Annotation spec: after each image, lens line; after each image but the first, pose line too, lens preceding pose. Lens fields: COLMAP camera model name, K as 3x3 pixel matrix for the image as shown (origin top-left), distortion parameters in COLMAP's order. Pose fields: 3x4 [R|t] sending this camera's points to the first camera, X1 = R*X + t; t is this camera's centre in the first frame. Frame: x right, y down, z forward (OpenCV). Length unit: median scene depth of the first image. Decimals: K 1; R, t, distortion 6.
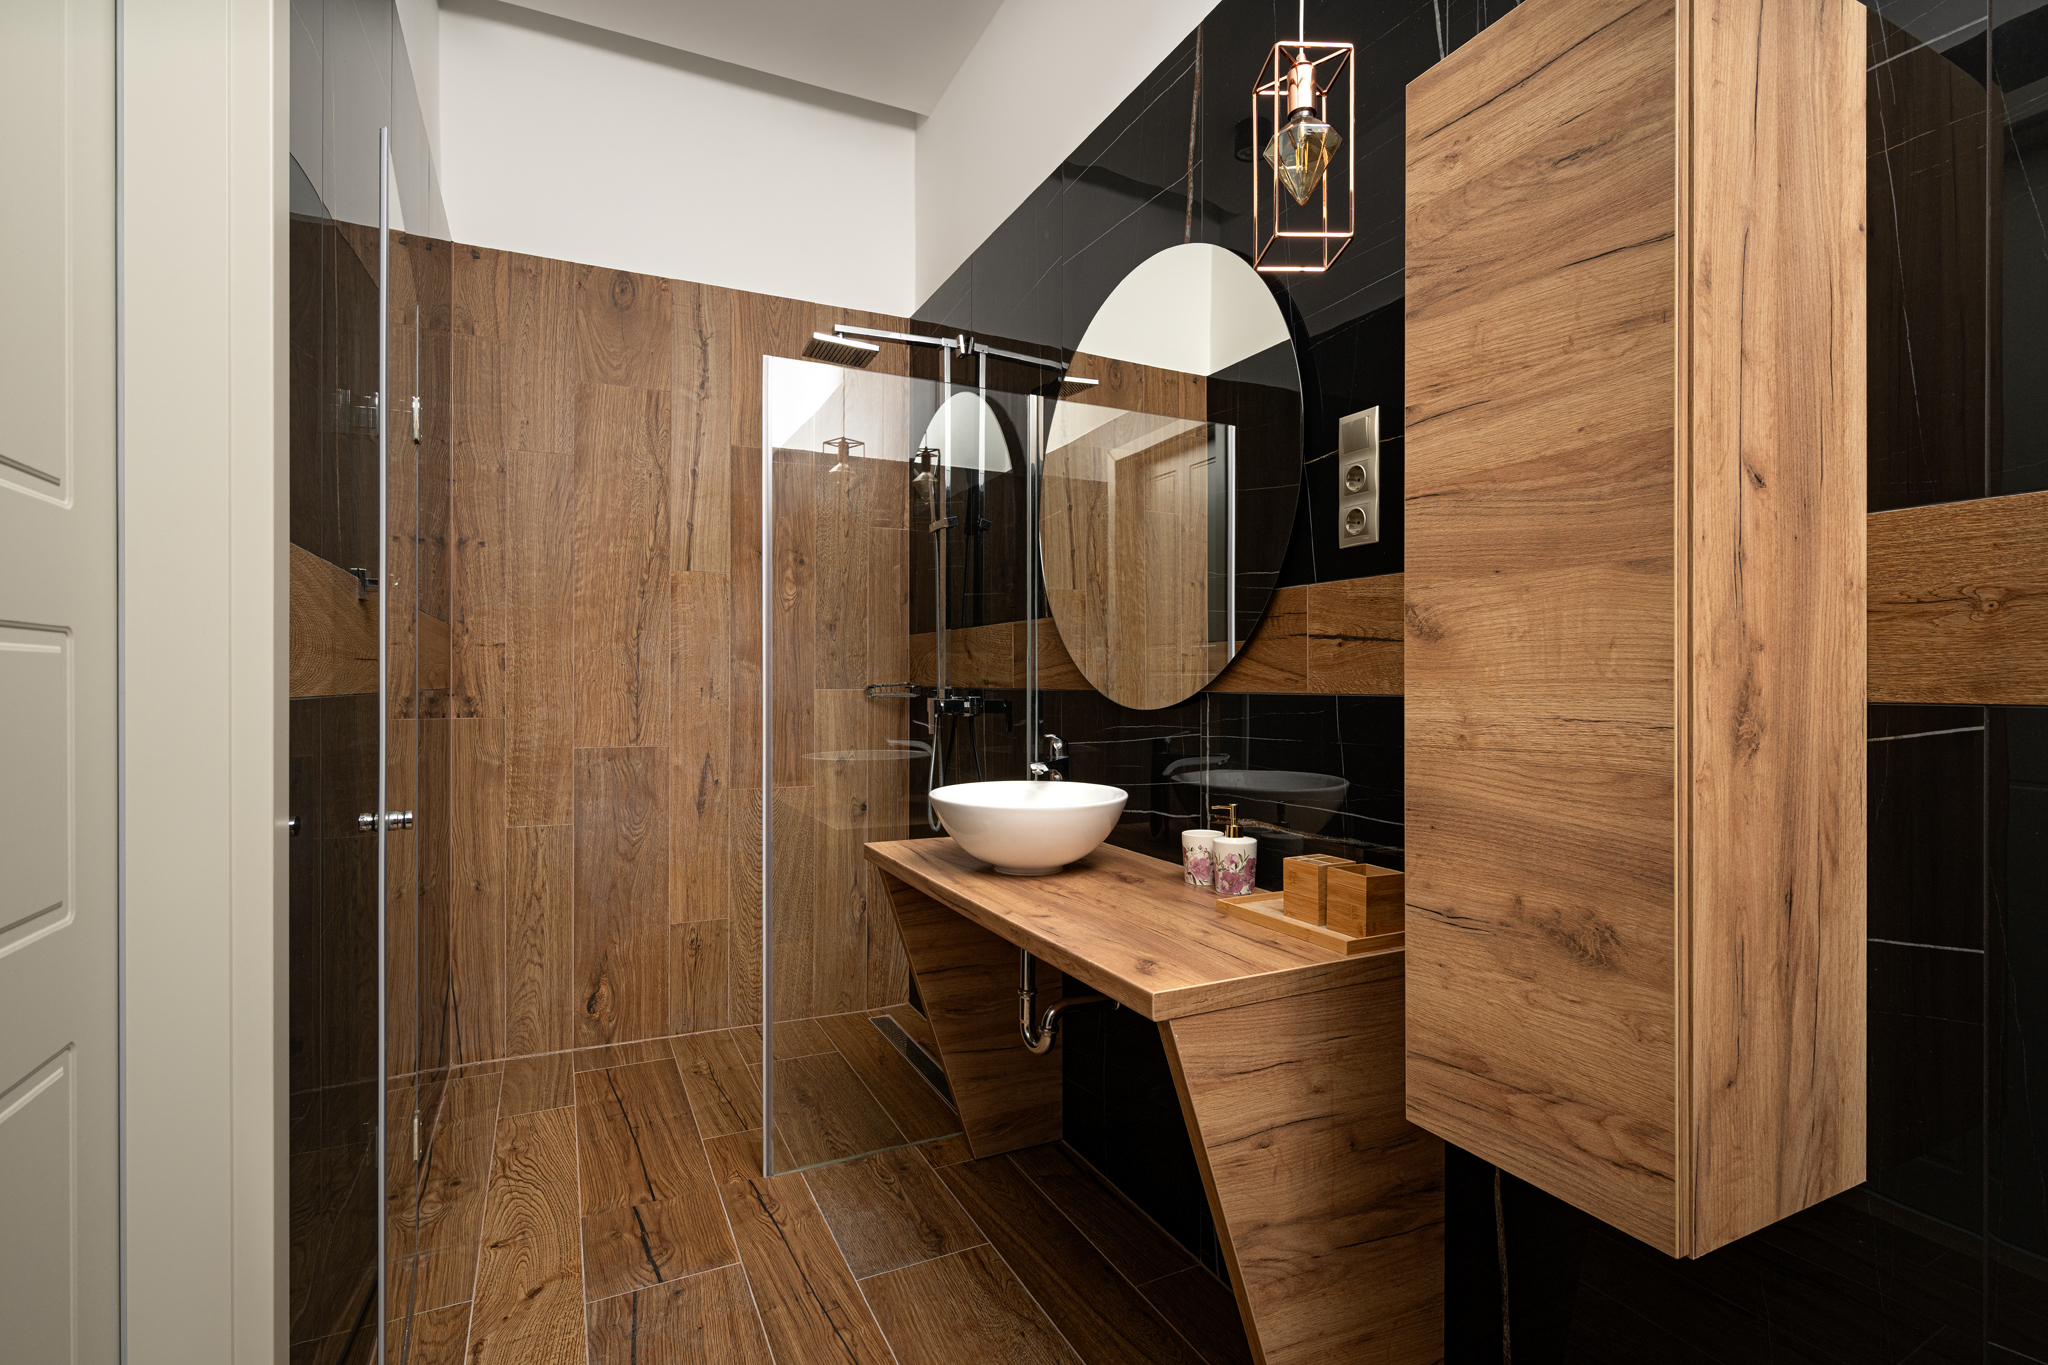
lens RADIAL K [[944.5, 0, 1018.1], [0, 944.5, 671.1], [0, 0, 1]] dist [-0.001419, 0.000255]
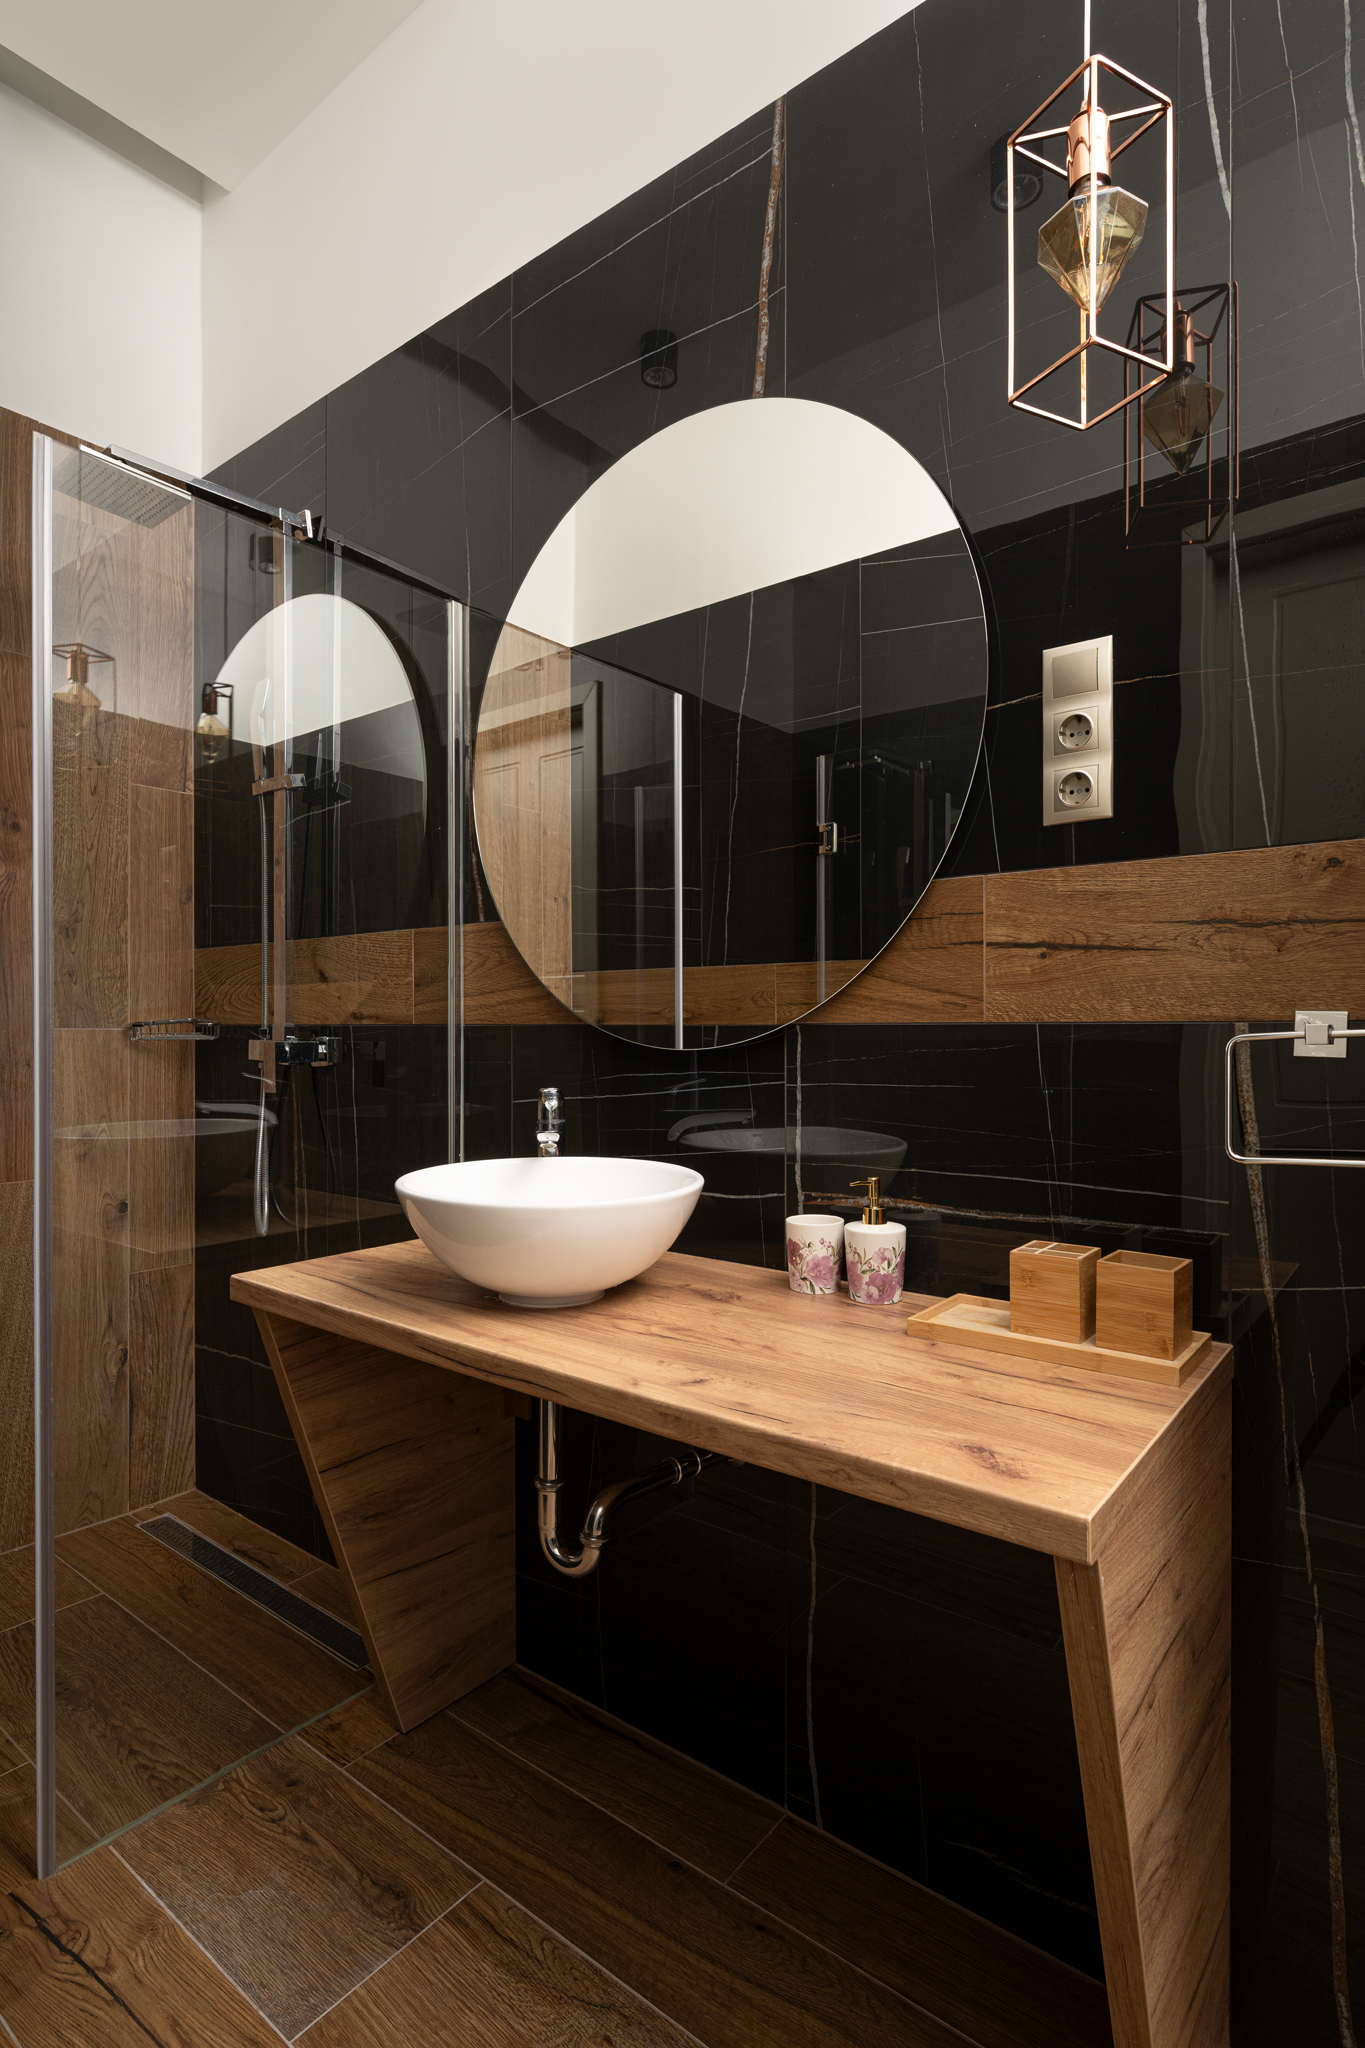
lens RADIAL K [[1035.5, 0, 682.5], [0, 1035.5, 1024.0], [0, 0, 1]] dist [-0.002366, -0.000027]
pose [[0.902028, 0.000668, 0.431677, -0.213324], [-0.003787, 0.999973, 0.006367, 0.017391], [-0.431661, -0.007378, 0.902006, 0.311056]]
